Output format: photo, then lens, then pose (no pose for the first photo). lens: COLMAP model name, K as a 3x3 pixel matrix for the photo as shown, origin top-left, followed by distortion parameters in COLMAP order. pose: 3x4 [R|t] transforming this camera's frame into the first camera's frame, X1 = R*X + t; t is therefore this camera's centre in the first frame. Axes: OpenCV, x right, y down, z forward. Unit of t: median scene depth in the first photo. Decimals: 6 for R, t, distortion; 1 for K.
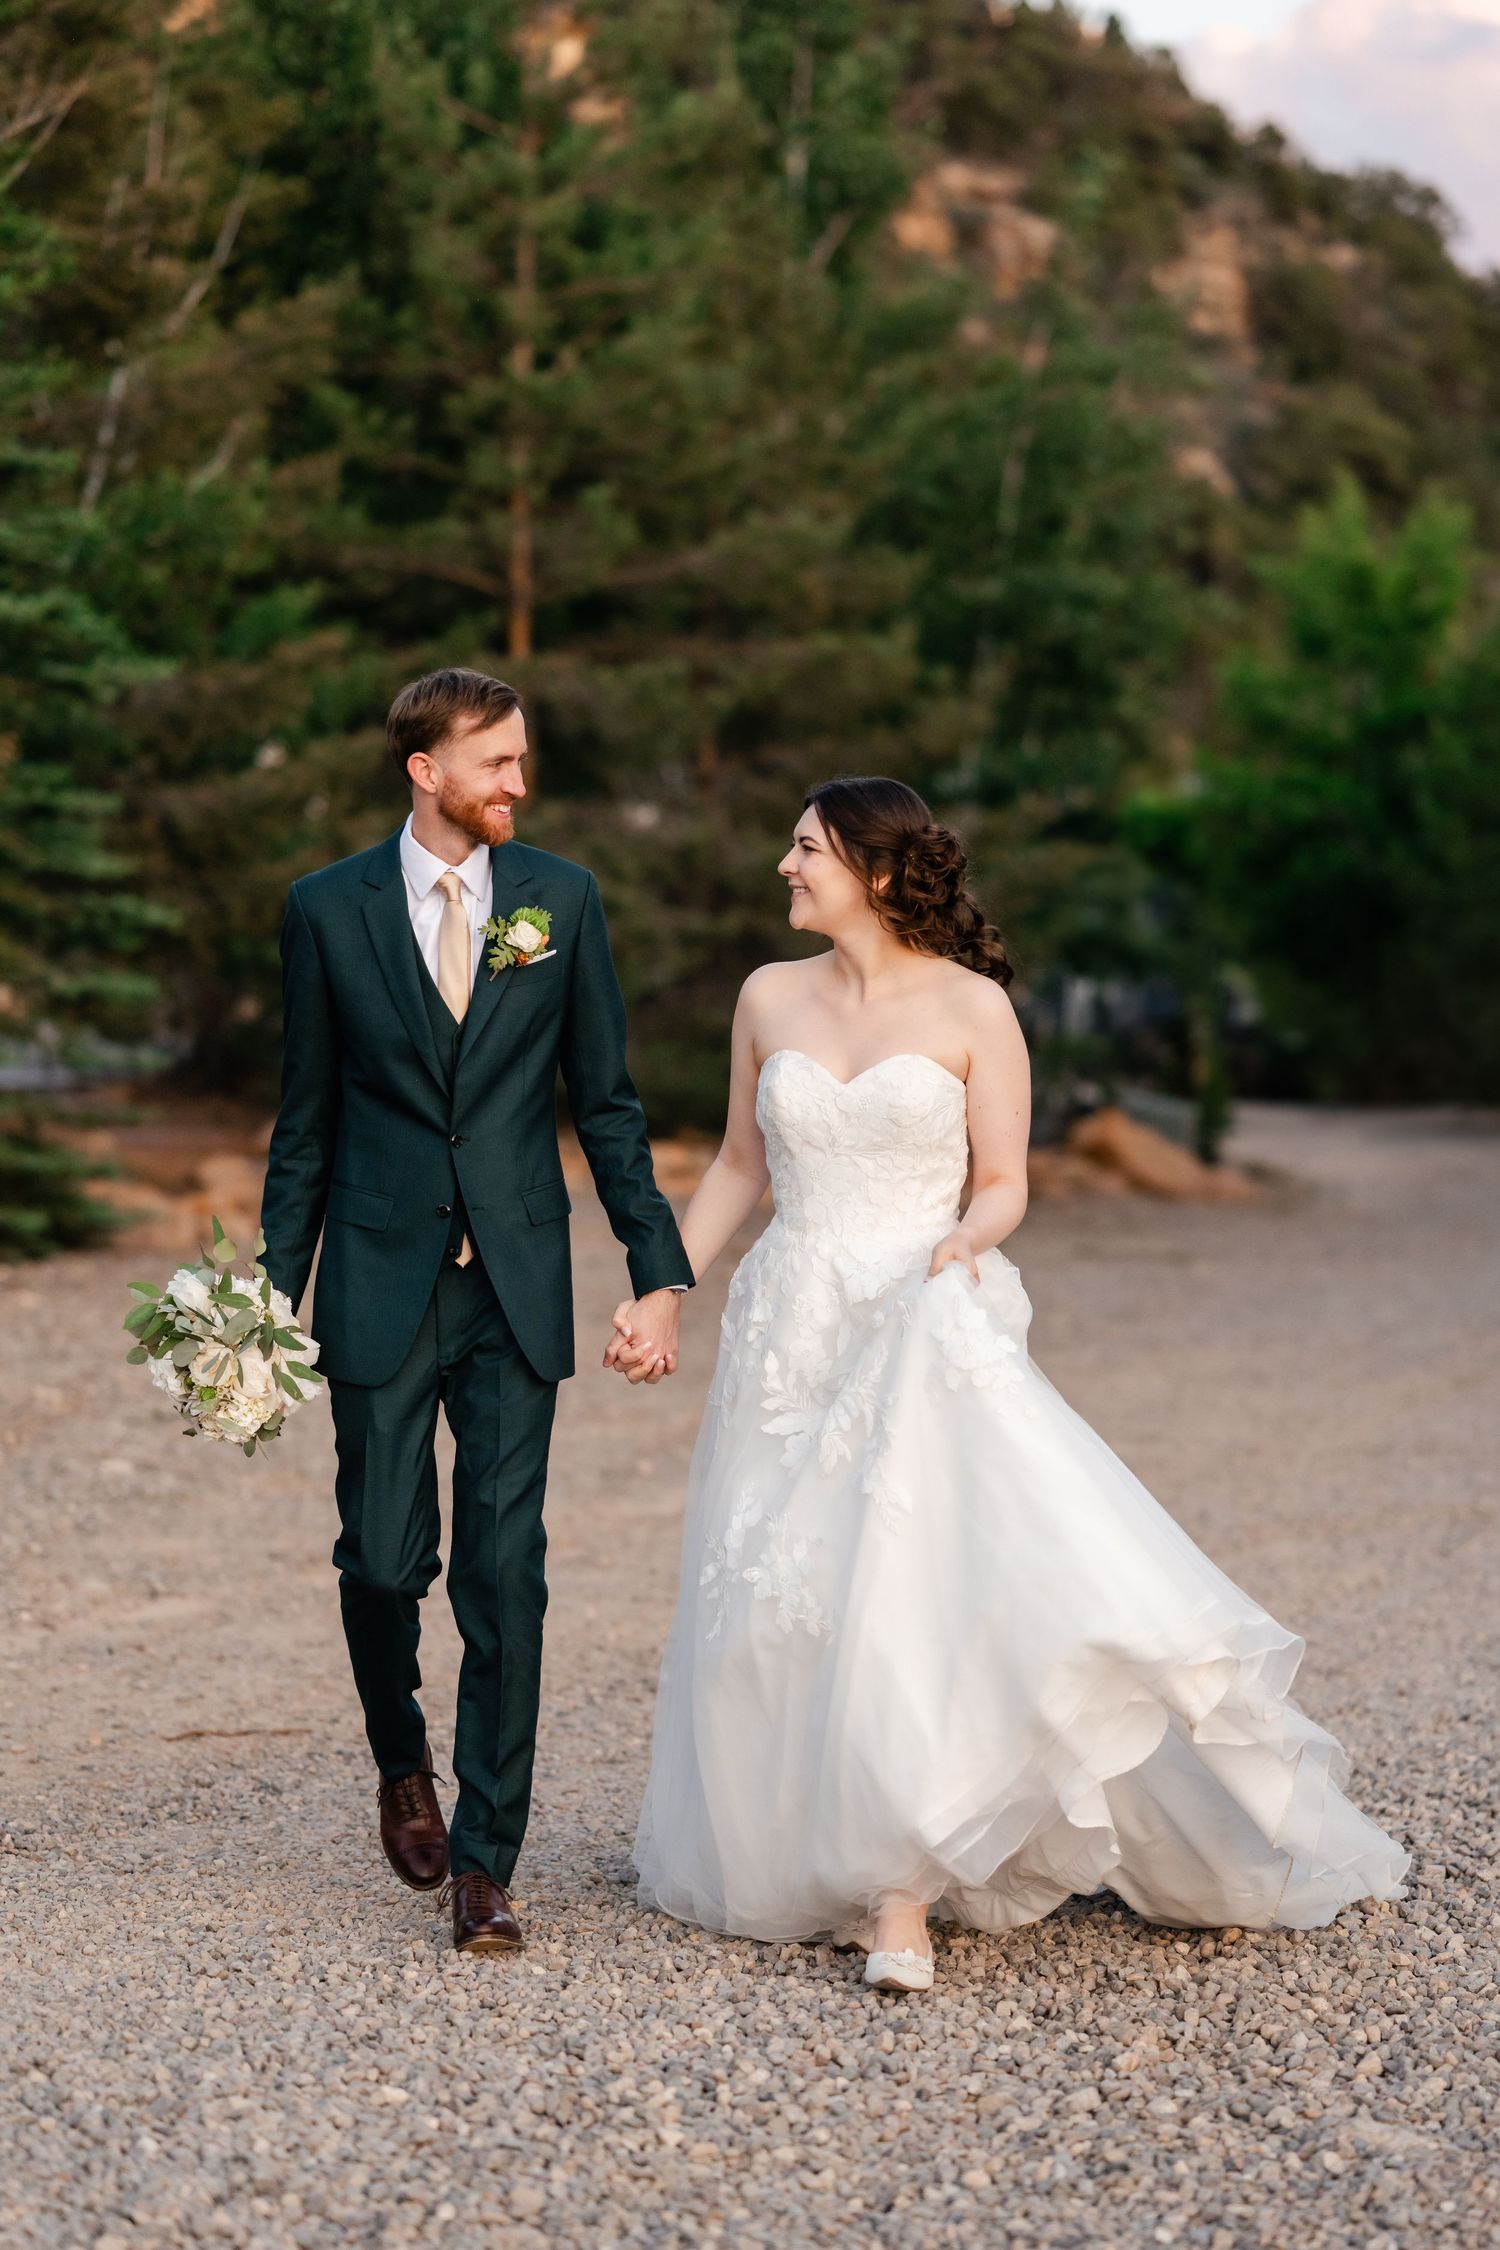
lens RADIAL K [[5415.3, 0, 753.0], [0, 5415.3, 1126.9], [0, 0, 1]] dist [0.015205, 0.000000]
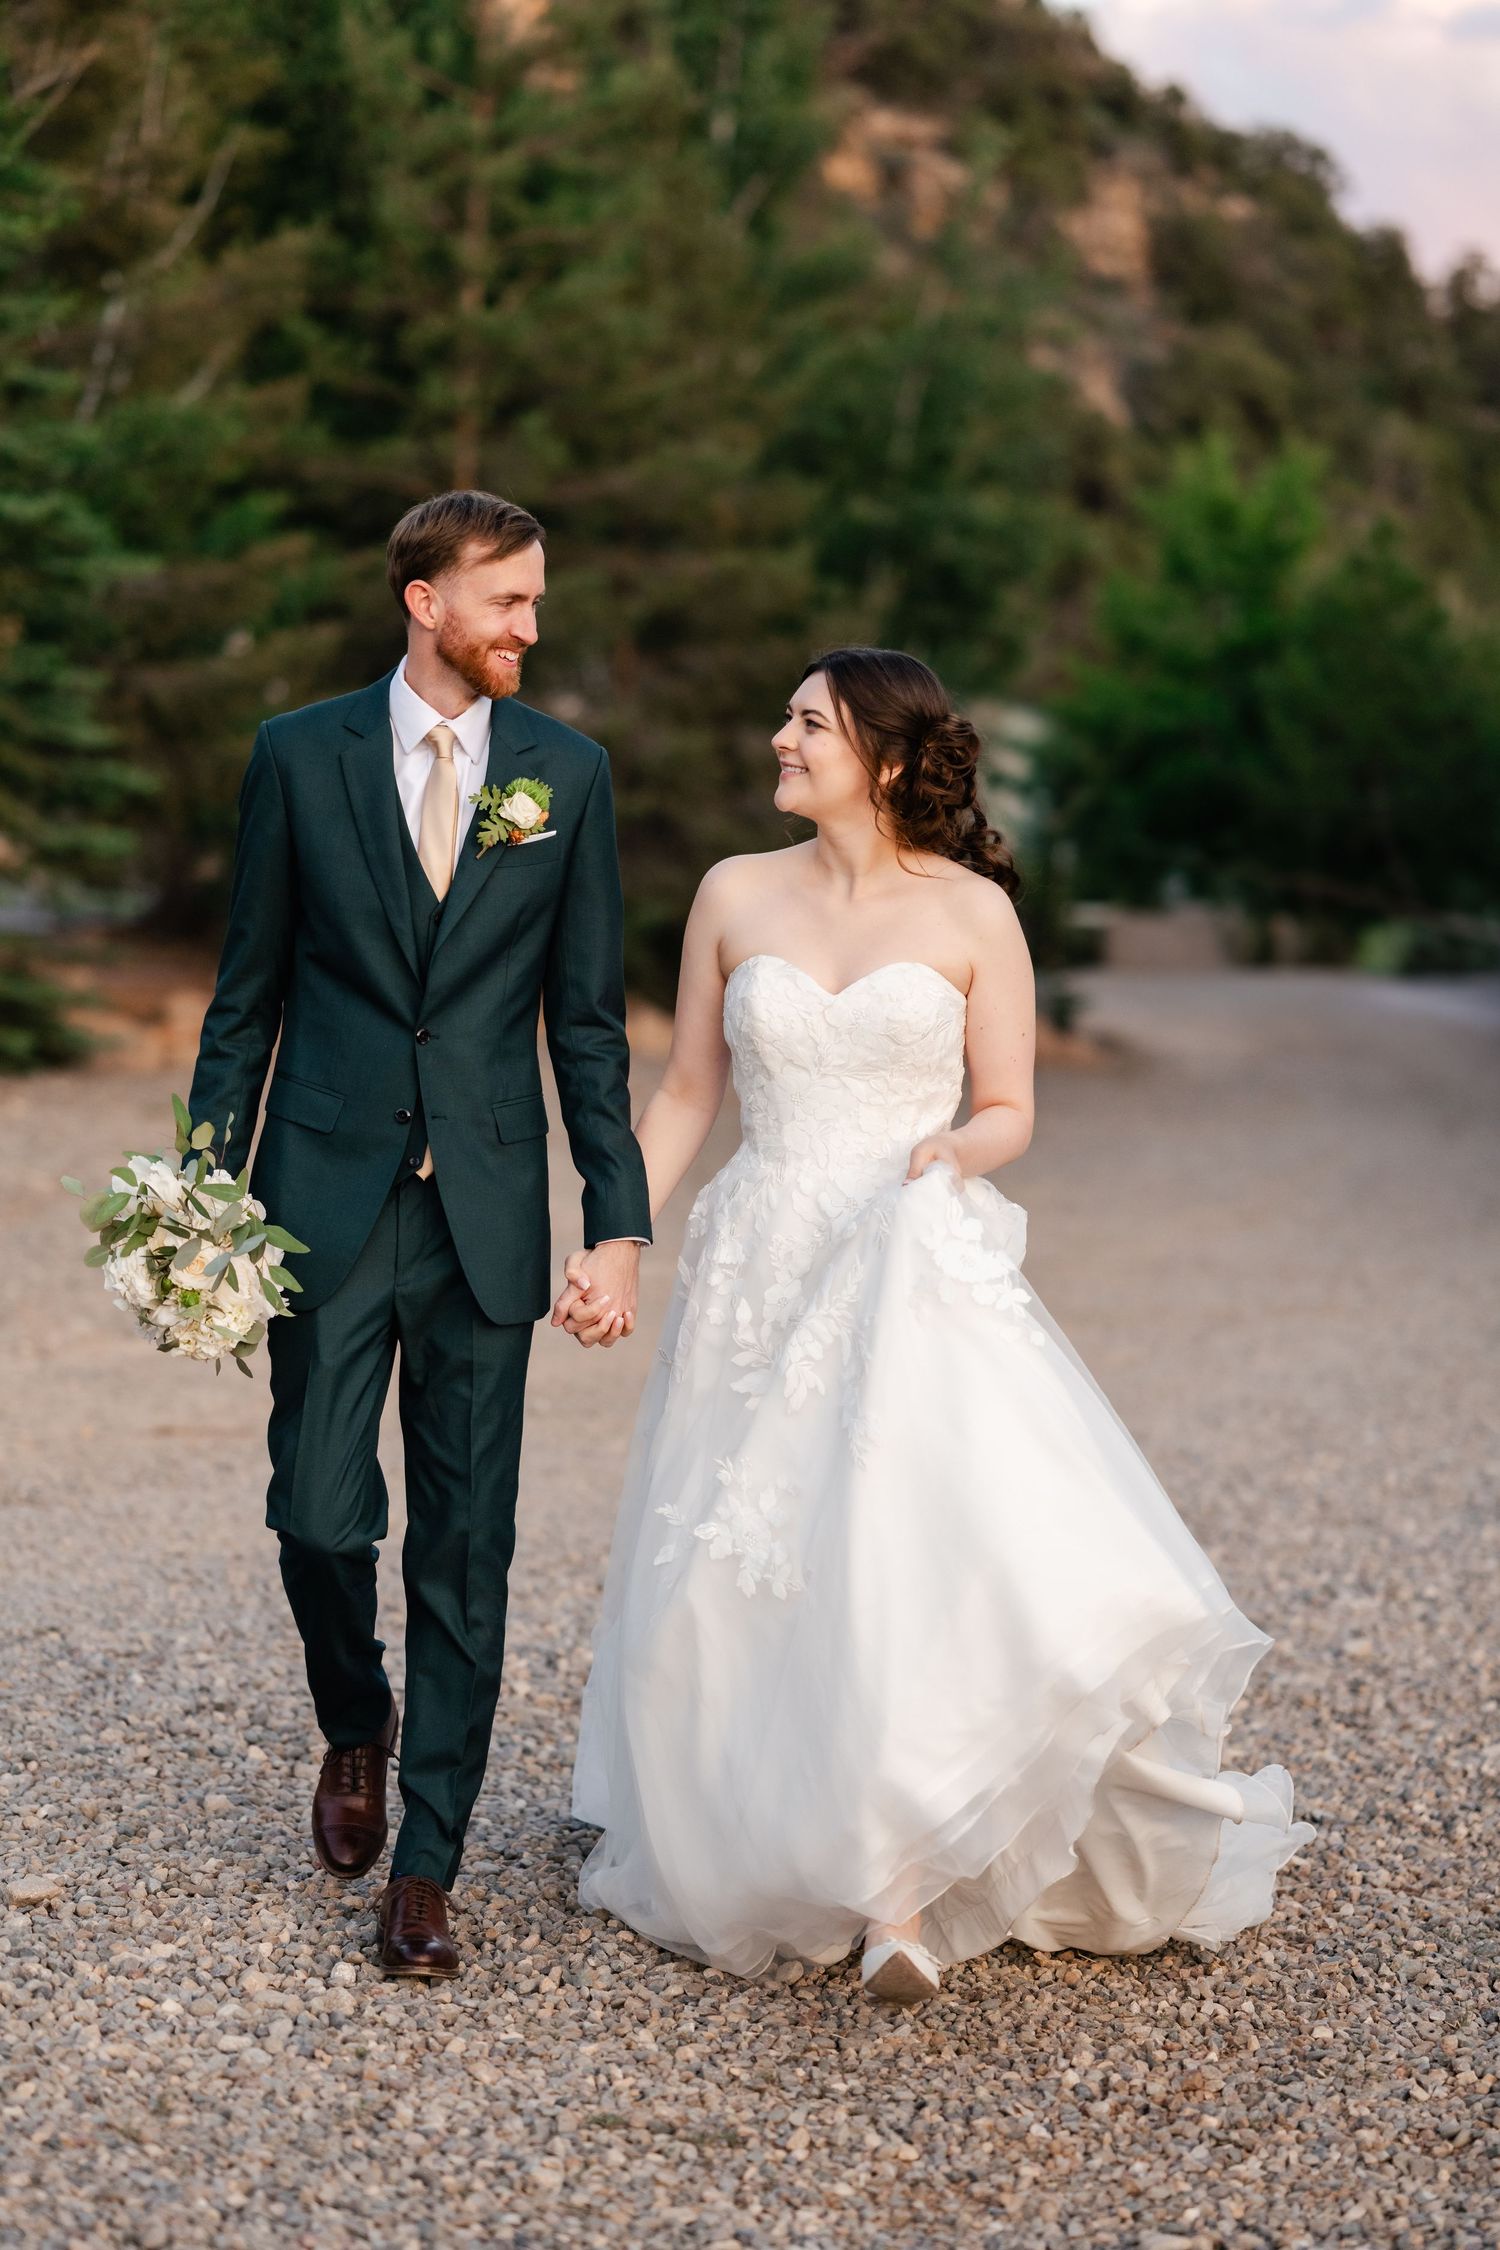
lens RADIAL K [[5415.3, 0, 745.7], [0, 5415.3, 1124.9], [0, 0, 1]] dist [0.015205, 0.000000]
pose [[0.999406, 0.032776, 0.010609, 0.008285], [-0.032984, 0.999254, 0.020068, 0.005914], [-0.009943, -0.020406, 0.999742, -0.133564]]
